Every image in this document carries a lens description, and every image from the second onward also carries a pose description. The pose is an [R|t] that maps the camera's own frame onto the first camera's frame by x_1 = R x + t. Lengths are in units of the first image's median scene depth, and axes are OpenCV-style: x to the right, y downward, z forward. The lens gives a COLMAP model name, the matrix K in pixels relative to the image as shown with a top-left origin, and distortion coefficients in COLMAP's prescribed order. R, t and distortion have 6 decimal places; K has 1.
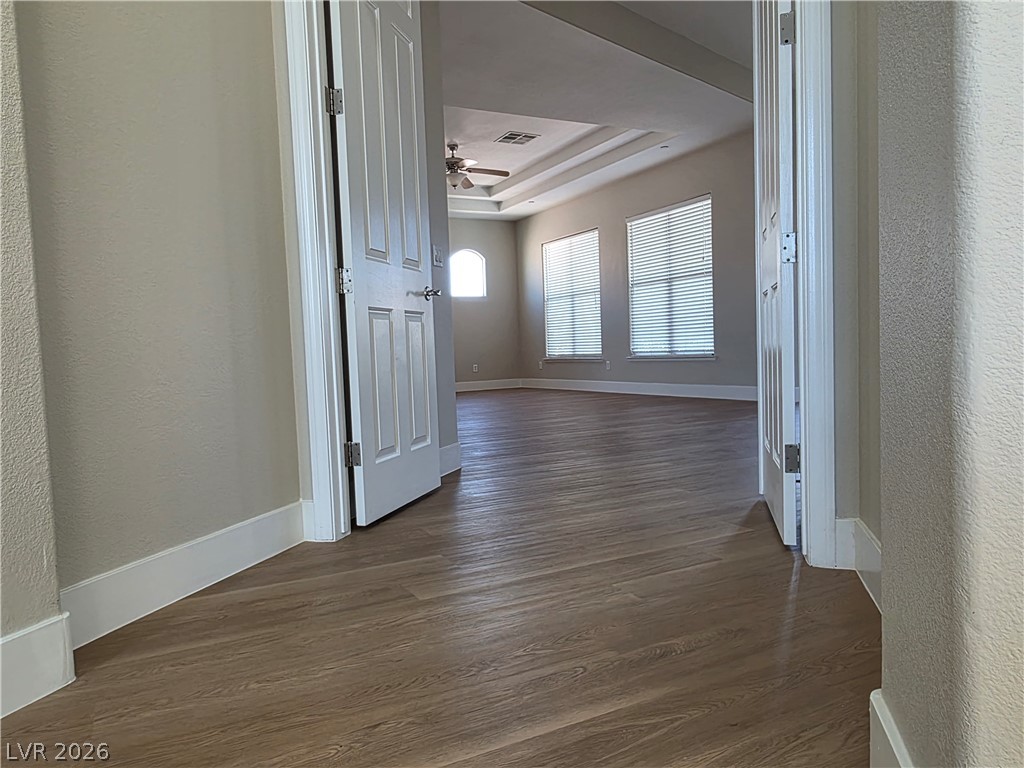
lens RADIAL K [[690.4, 0, 507.4], [0, 690.4, 390.0], [0, 0, 1]] dist [0.008721, -0.030344]
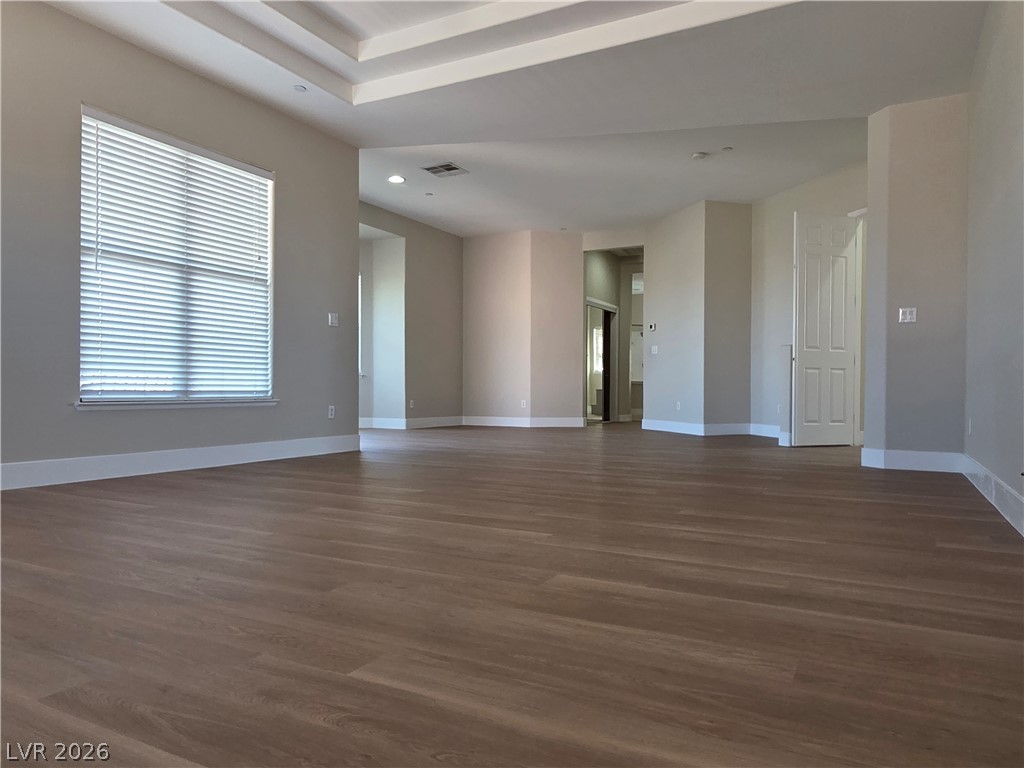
lens RADIAL K [[690.4, 0, 515.8], [0, 690.4, 387.7], [0, 0, 1]] dist [0.008721, -0.030344]
pose [[-0.560190, 0.036303, 0.827568, -0.378144], [0.066411, 0.997792, 0.001184, -0.040284], [-0.825698, 0.055623, -0.561364, 1.054191]]
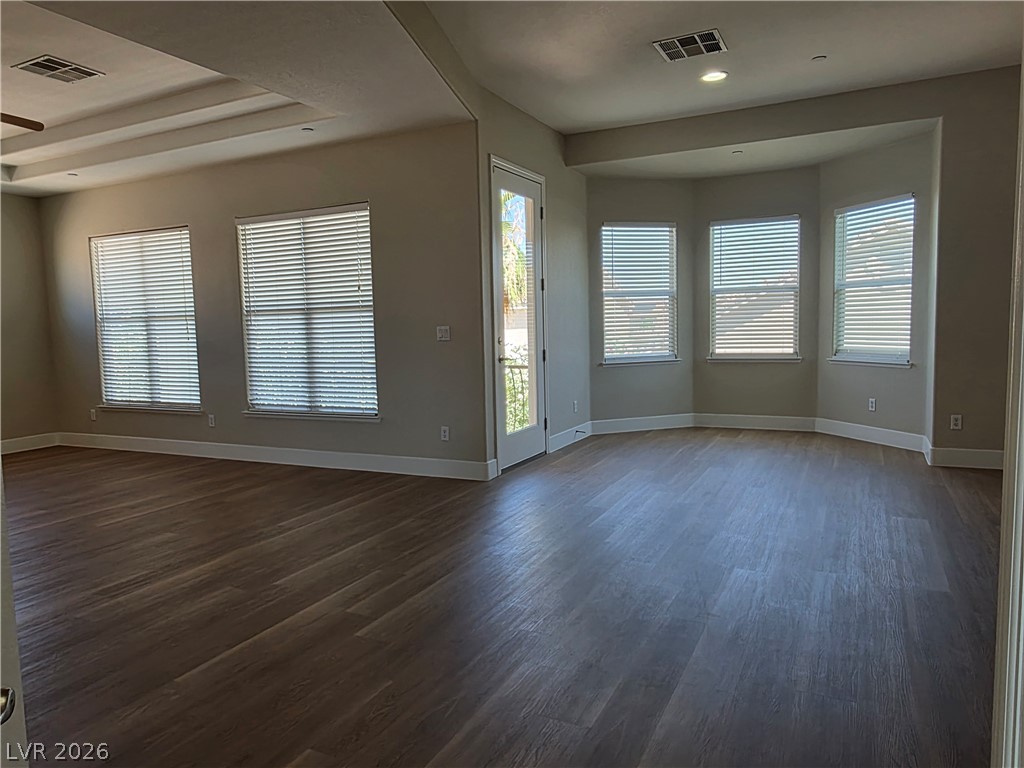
lens RADIAL K [[690.4, 0, 516.2], [0, 690.4, 386.3], [0, 0, 1]] dist [0.008721, -0.030344]
pose [[0.804588, -0.028774, 0.593136, -0.025433], [0.030043, 0.999519, 0.007735, -0.074121], [-0.593073, 0.011596, 0.805065, 0.261324]]
